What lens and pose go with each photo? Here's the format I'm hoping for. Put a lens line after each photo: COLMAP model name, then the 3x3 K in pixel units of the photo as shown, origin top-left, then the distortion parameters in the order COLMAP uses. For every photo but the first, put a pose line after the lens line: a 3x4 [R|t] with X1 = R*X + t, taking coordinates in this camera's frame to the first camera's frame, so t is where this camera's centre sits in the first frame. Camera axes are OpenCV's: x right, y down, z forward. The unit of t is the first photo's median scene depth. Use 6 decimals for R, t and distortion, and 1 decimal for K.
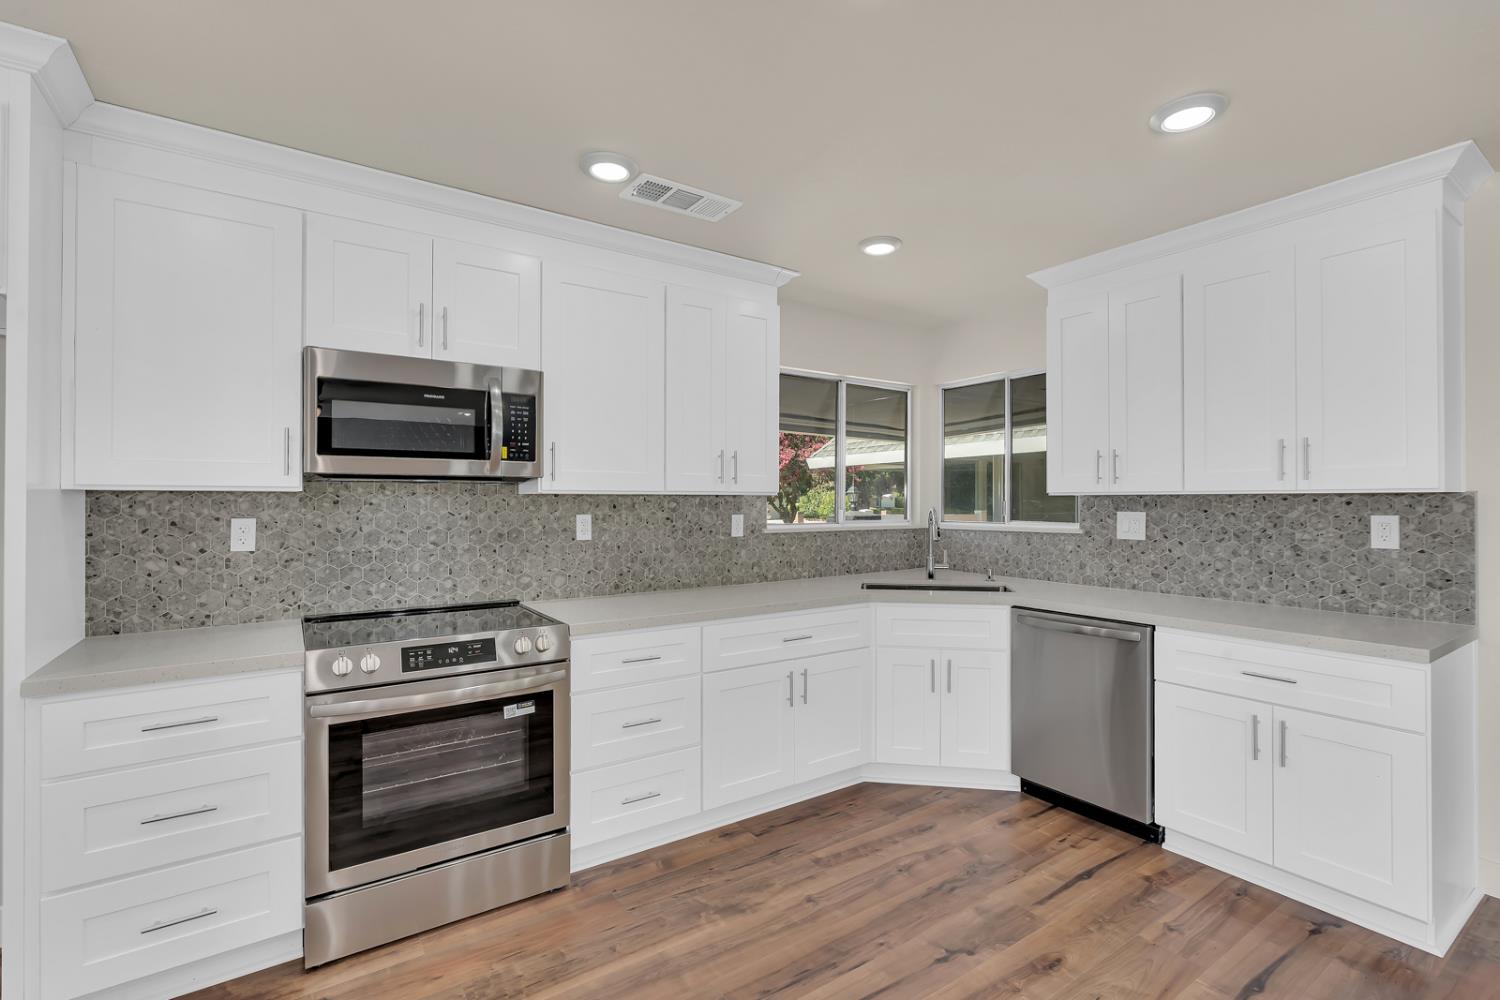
lens RADIAL K [[674.2, 0, 763.1], [0, 674.2, 500.6], [0, 0, 1]] dist [-0.016629, 0.003660]
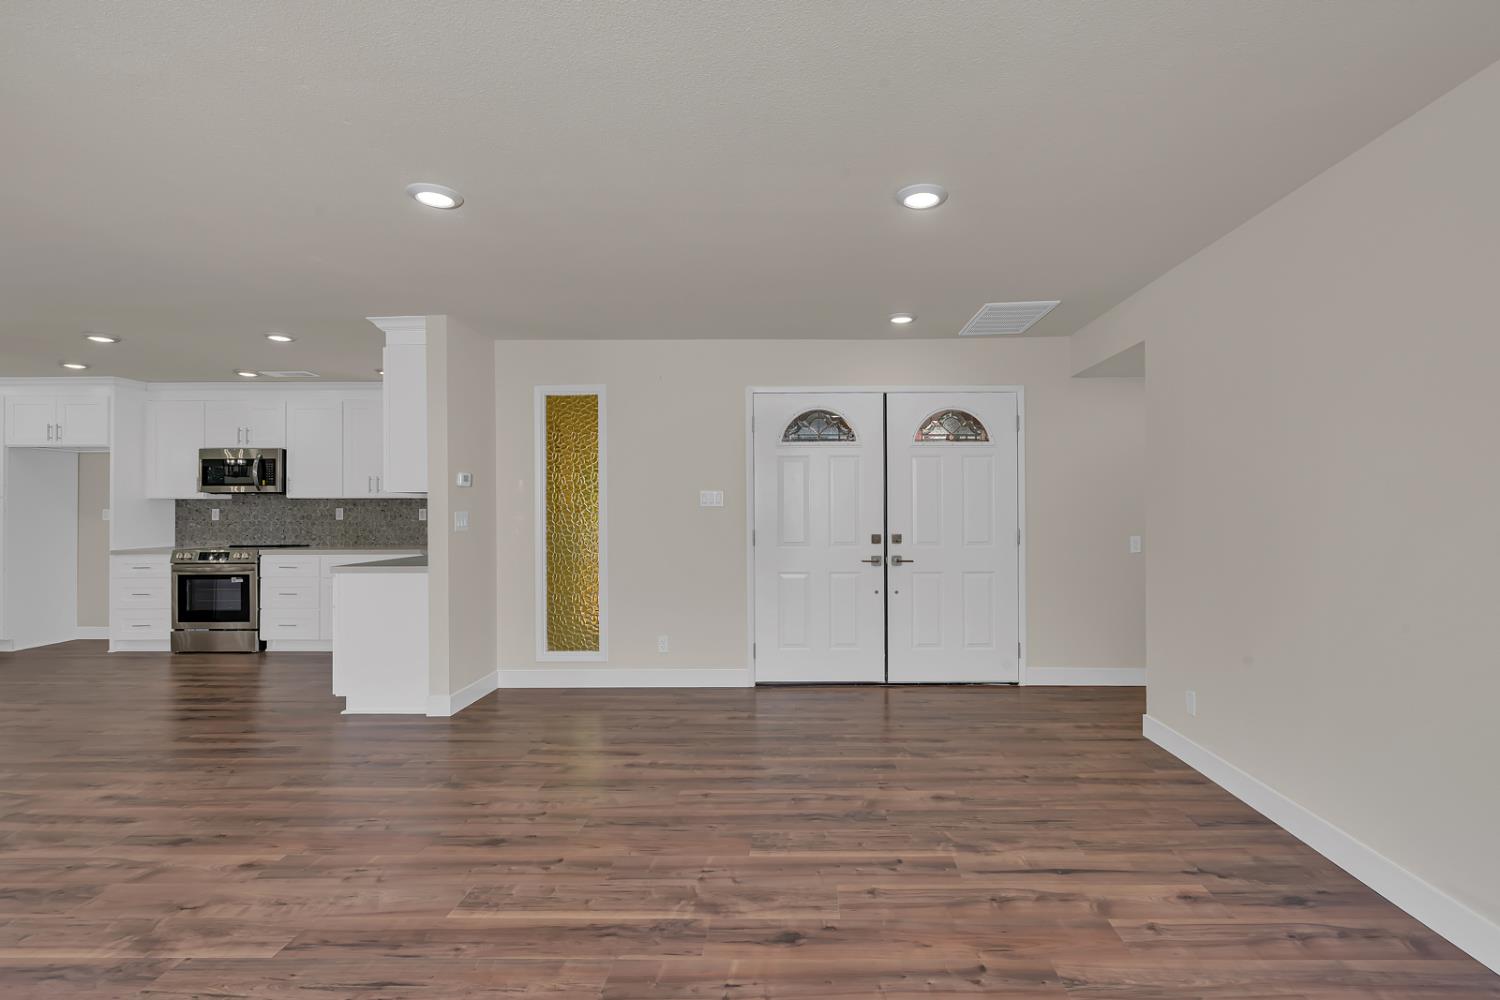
lens RADIAL K [[699.4, 0, 771.1], [0, 699.4, 486.8], [0, 0, 1]] dist [-0.018938, 0.007326]
pose [[0.810070, -0.023061, -0.585880, 2.164915], [0.005632, 0.999486, -0.031554, 0.030805], [0.586306, 0.022261, 0.809784, 0.010980]]
